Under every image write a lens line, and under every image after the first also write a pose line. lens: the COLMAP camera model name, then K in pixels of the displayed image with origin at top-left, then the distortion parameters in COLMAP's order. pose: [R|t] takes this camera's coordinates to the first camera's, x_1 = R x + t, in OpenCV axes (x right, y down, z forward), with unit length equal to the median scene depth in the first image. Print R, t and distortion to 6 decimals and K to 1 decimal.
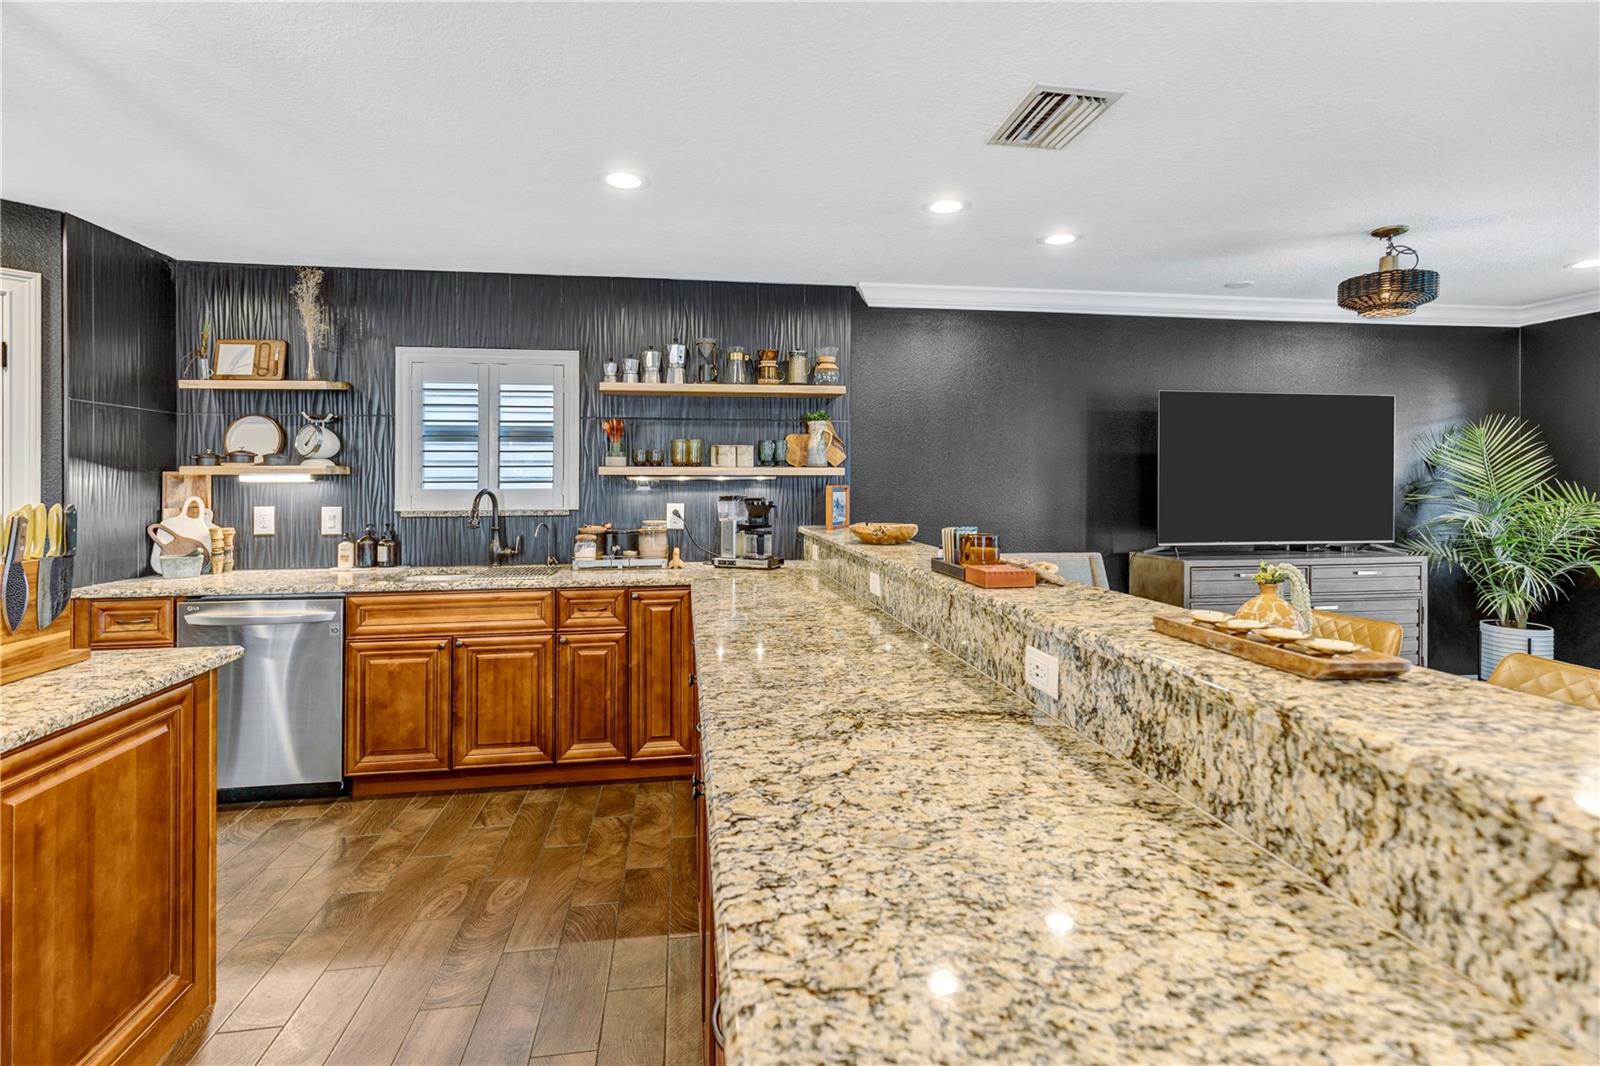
lens RADIAL K [[740.3, 0, 793.9], [0, 740.3, 482.0], [0, 0, 1]] dist [0.009556, -0.003033]
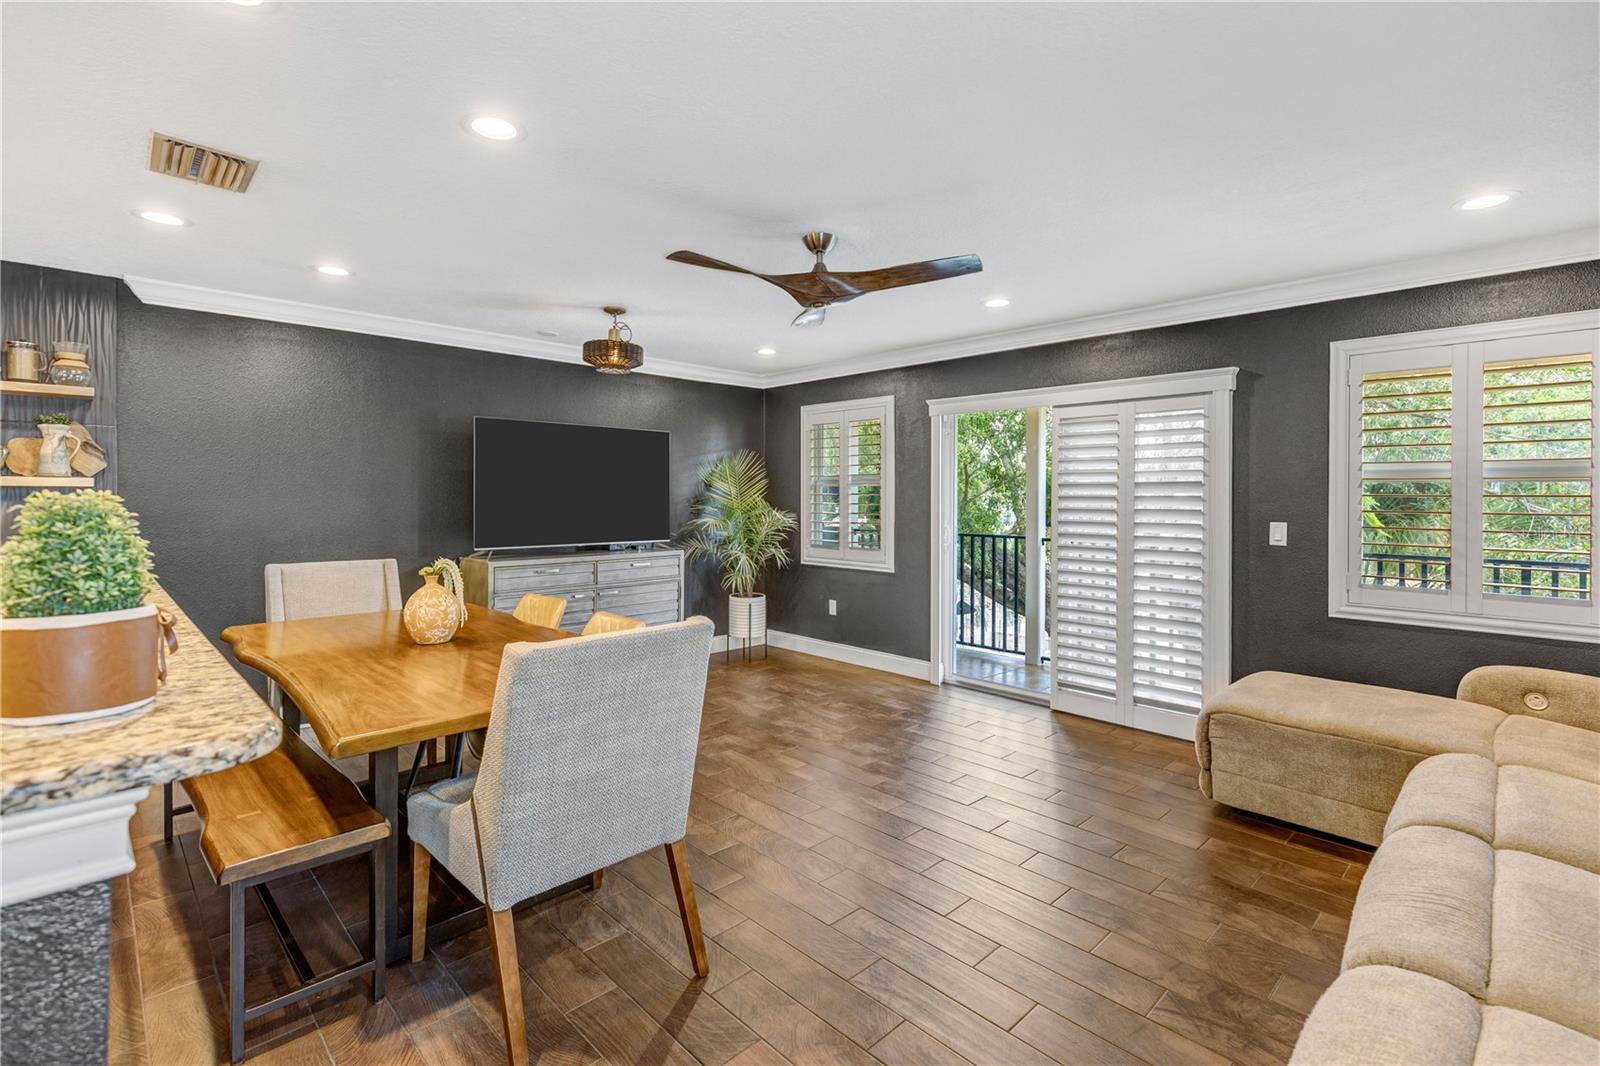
lens RADIAL K [[740.3, 0, 787.3], [0, 740.3, 507.0], [0, 0, 1]] dist [0.009556, -0.003033]
pose [[0.815907, -0.003453, 0.578173, 0.251426], [-0.006835, 0.999855, 0.015617, -0.003888], [-0.578142, -0.016693, 0.815765, -0.252087]]
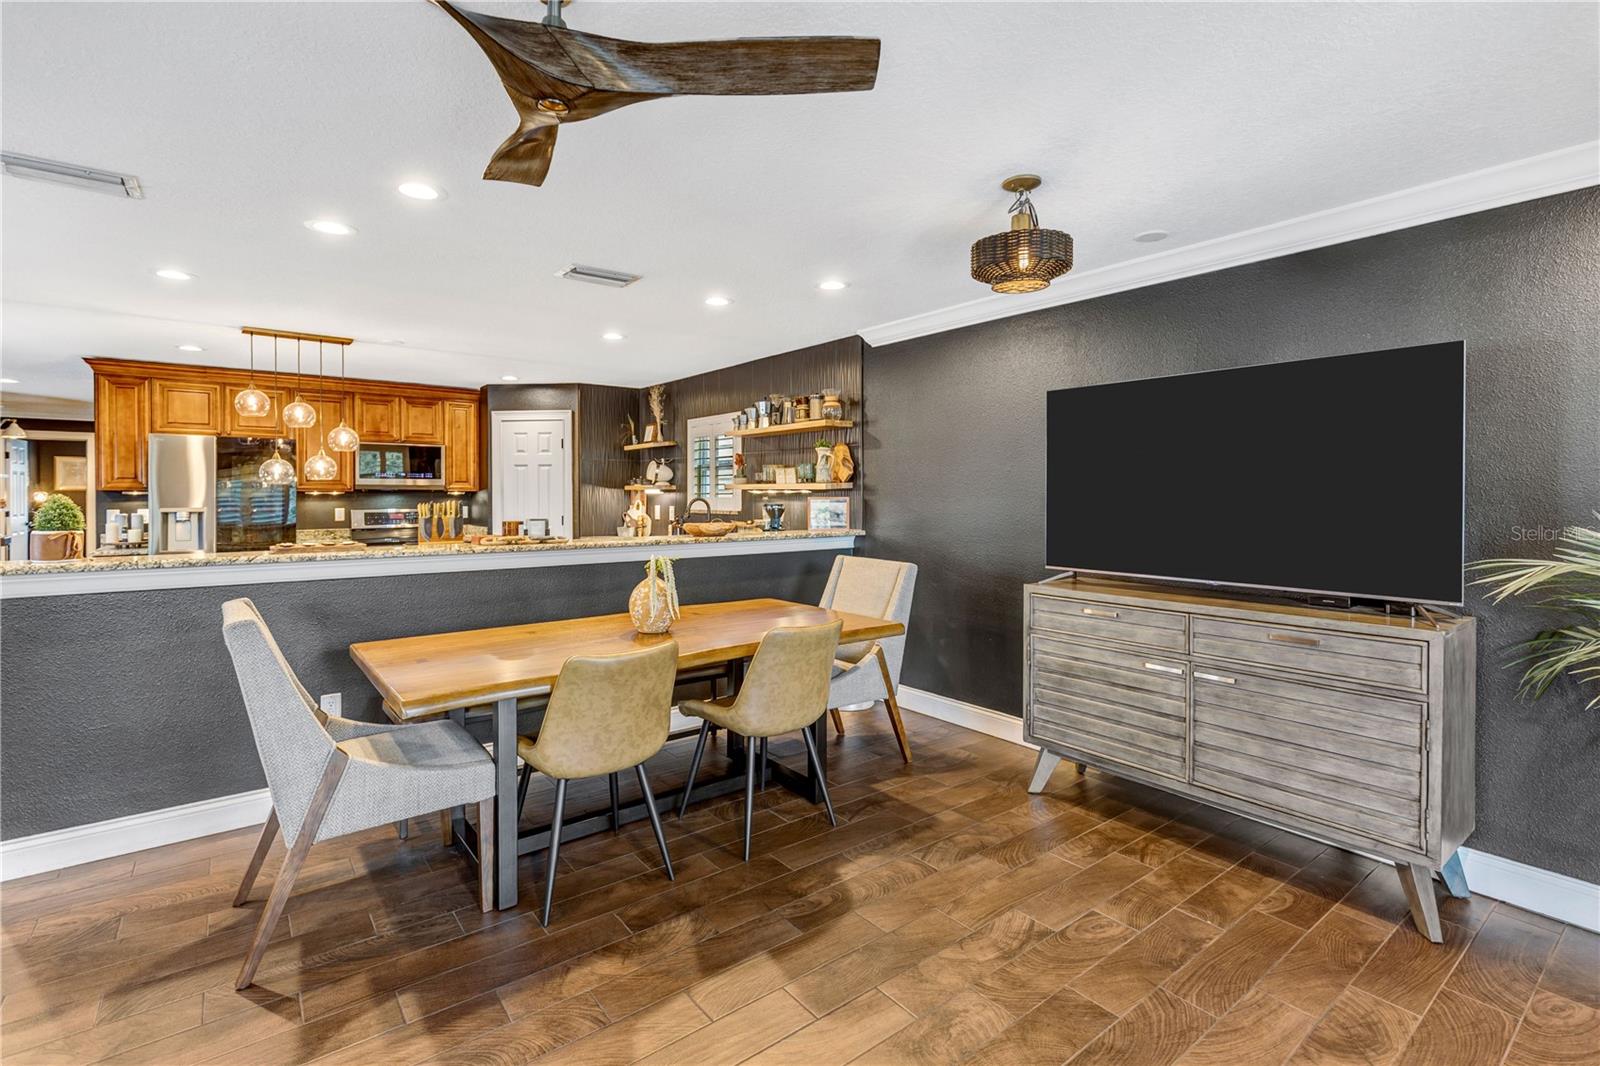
lens RADIAL K [[740.3, 0, 800.5], [0, 740.3, 502.2], [0, 0, 1]] dist [0.009556, -0.003033]
pose [[0.491967, 0.013958, -0.870502, 1.243484], [-0.001239, 0.999882, 0.015333, -0.006881], [0.870613, -0.006464, 0.491926, 0.355975]]
